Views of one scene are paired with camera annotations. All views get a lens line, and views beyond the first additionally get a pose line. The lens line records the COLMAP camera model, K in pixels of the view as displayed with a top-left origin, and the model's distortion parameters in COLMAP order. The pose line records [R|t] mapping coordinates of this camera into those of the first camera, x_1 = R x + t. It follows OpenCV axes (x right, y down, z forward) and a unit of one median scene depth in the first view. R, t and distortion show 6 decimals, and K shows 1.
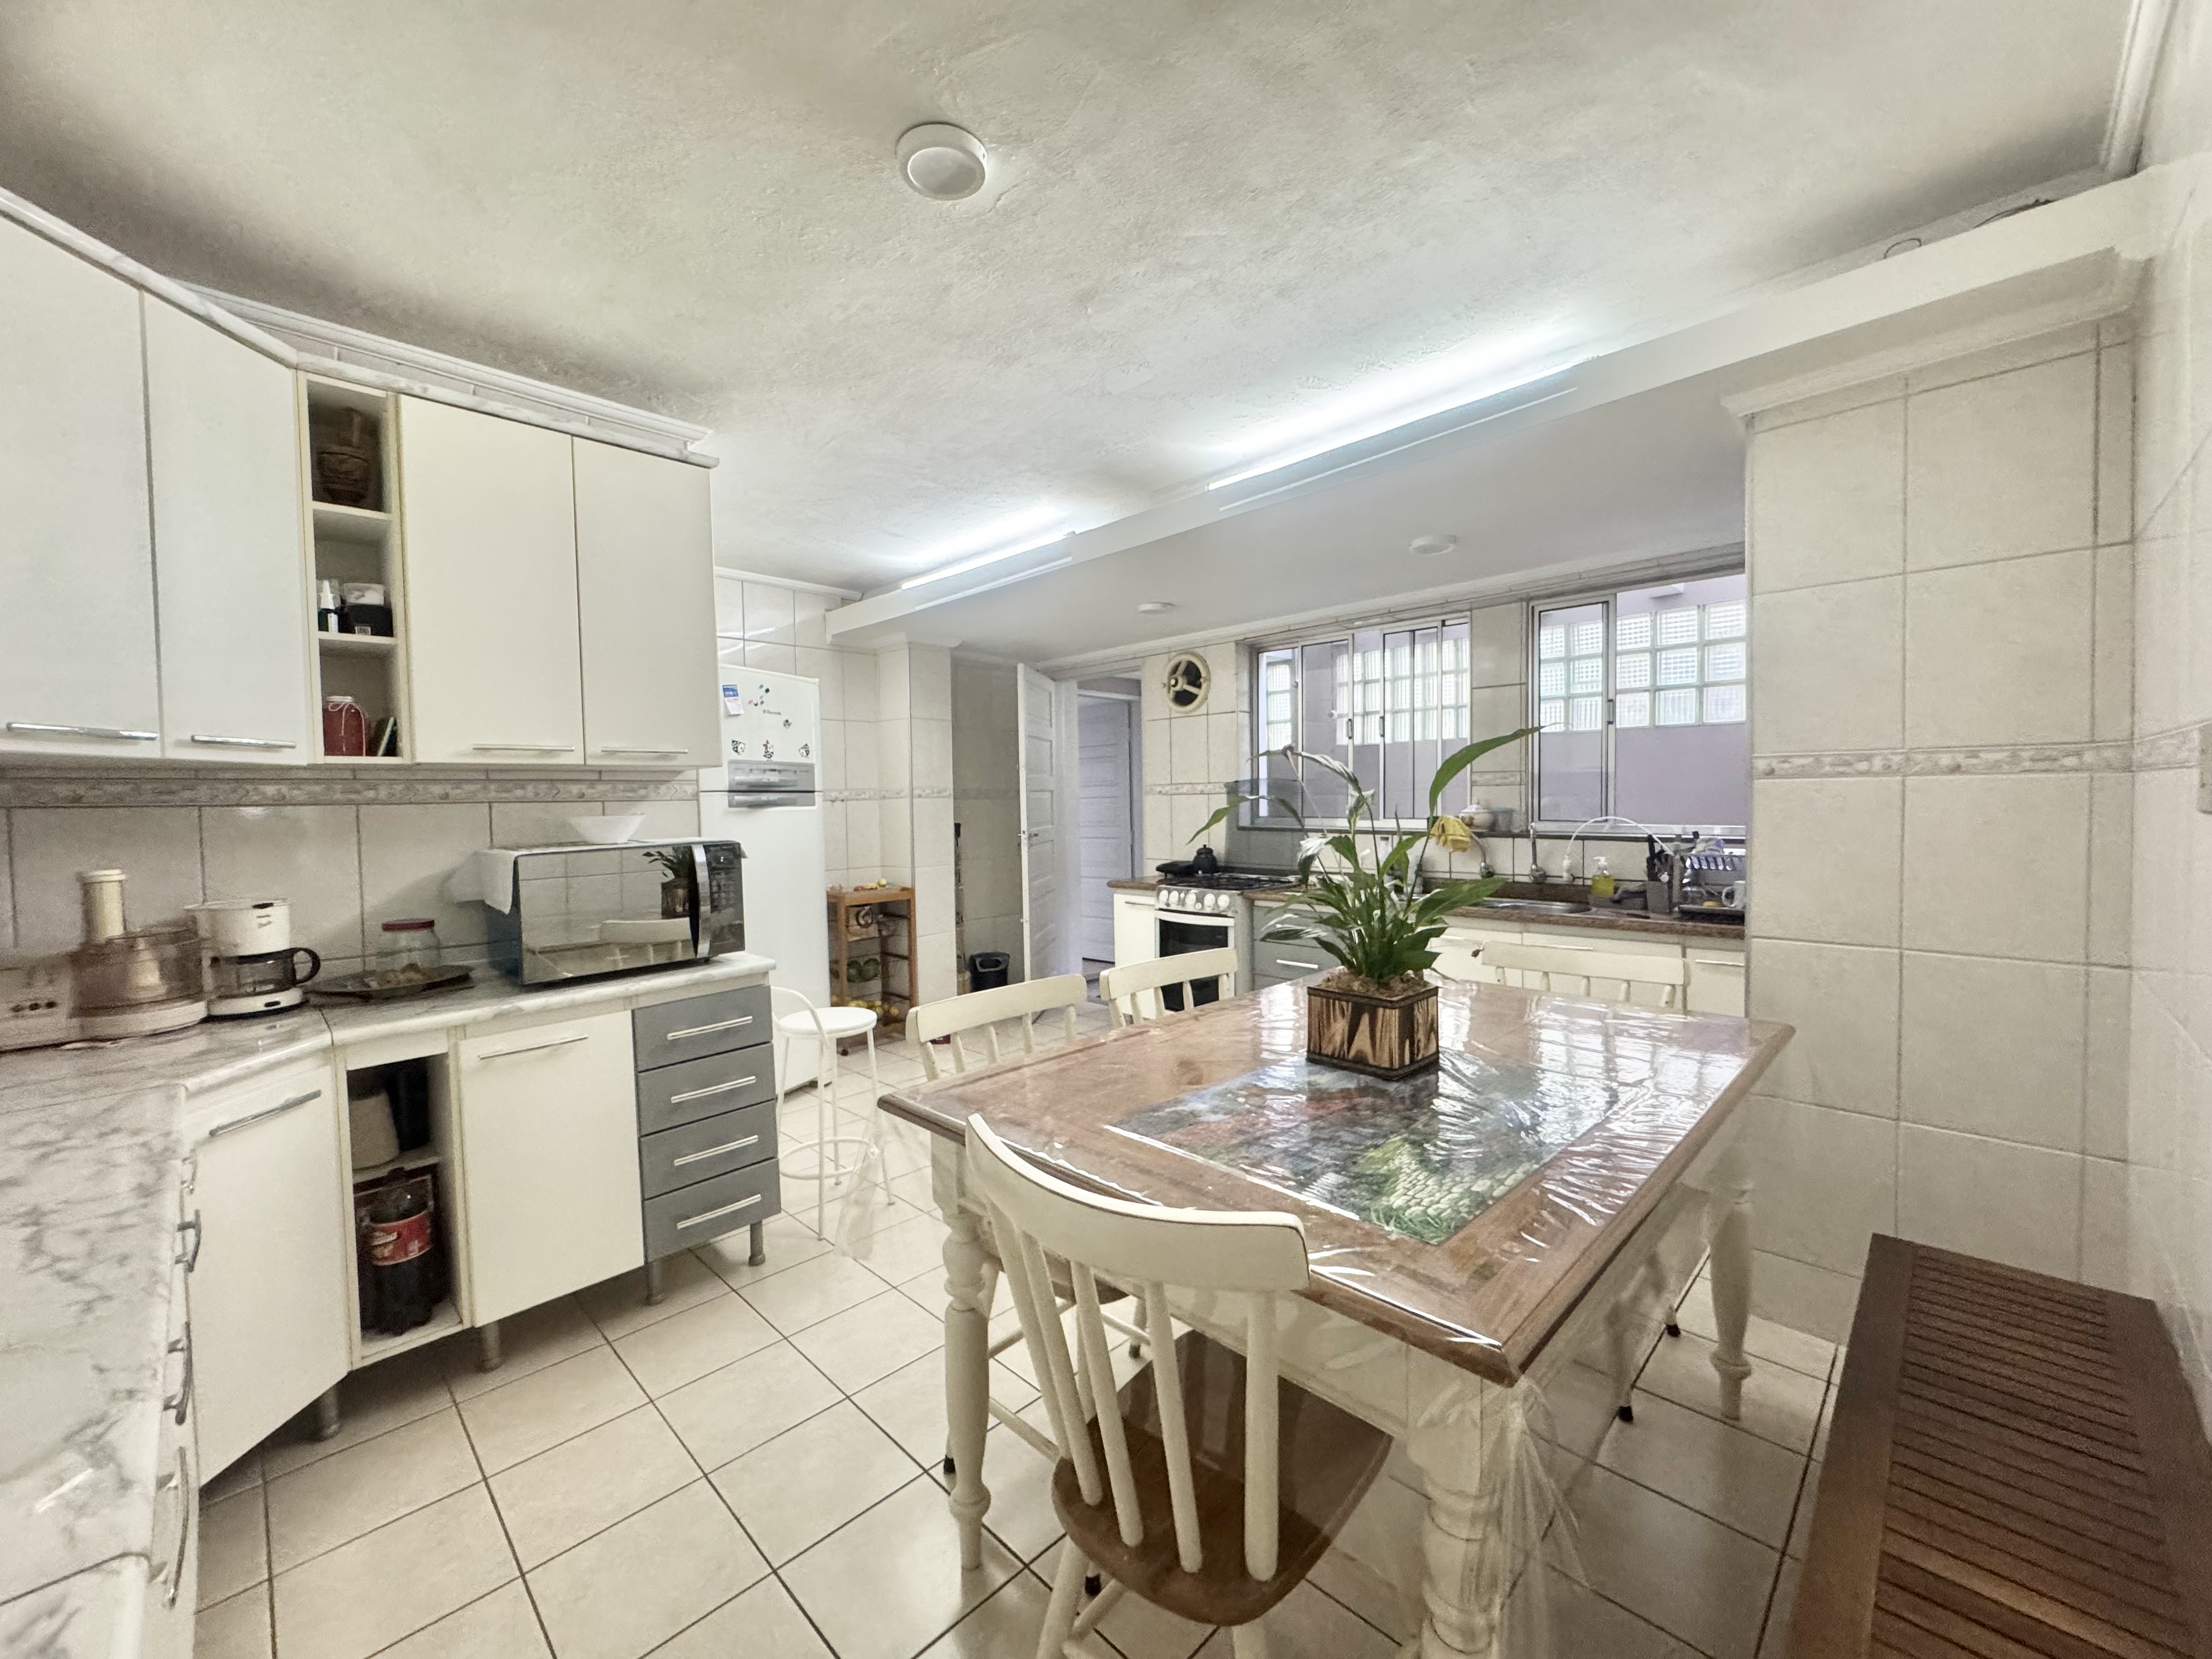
lens RADIAL K [[881.3, 0, 1104.5], [0, 881.3, 830.8], [0, 0, 1]] dist [-0.000767, -0.000365]
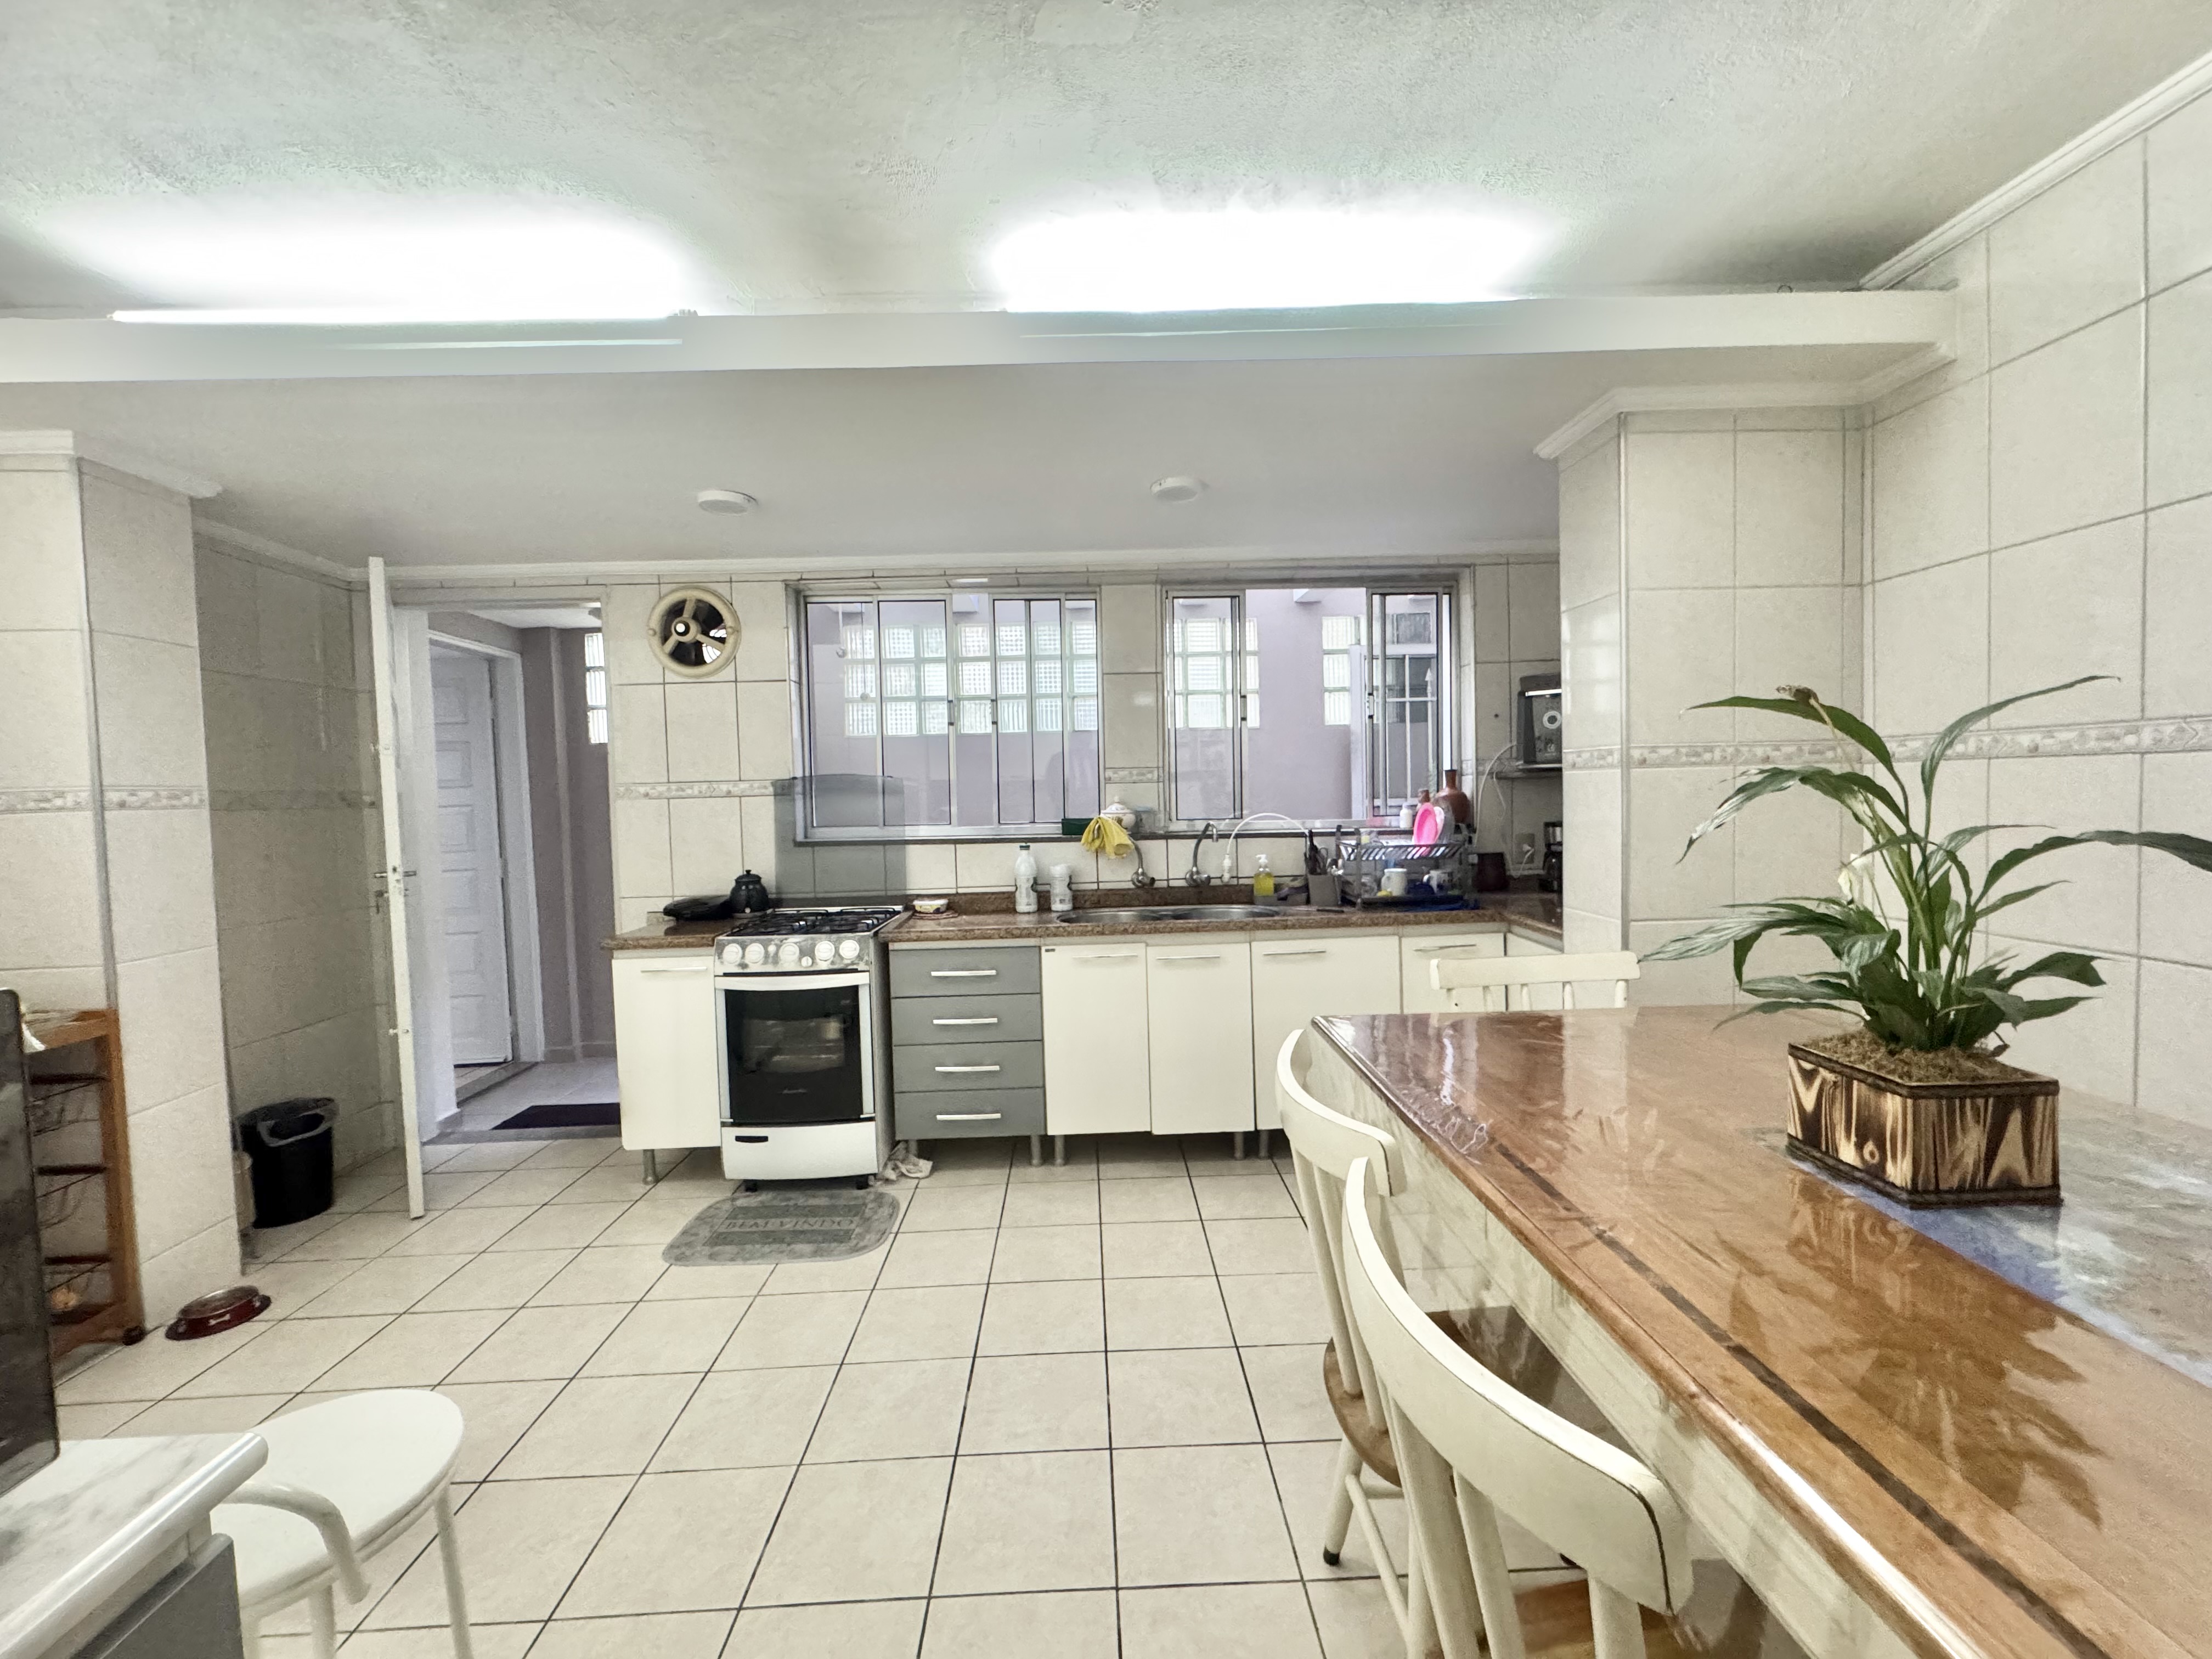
lens RADIAL K [[881.3, 0, 1100.2], [0, 881.3, 826.2], [0, 0, 1]] dist [-0.000767, -0.000365]
pose [[0.689028, -0.030180, 0.724106, -0.241566], [0.041619, 0.999131, 0.002040, -0.010316], [-0.723539, 0.028731, 0.689686, 0.407478]]
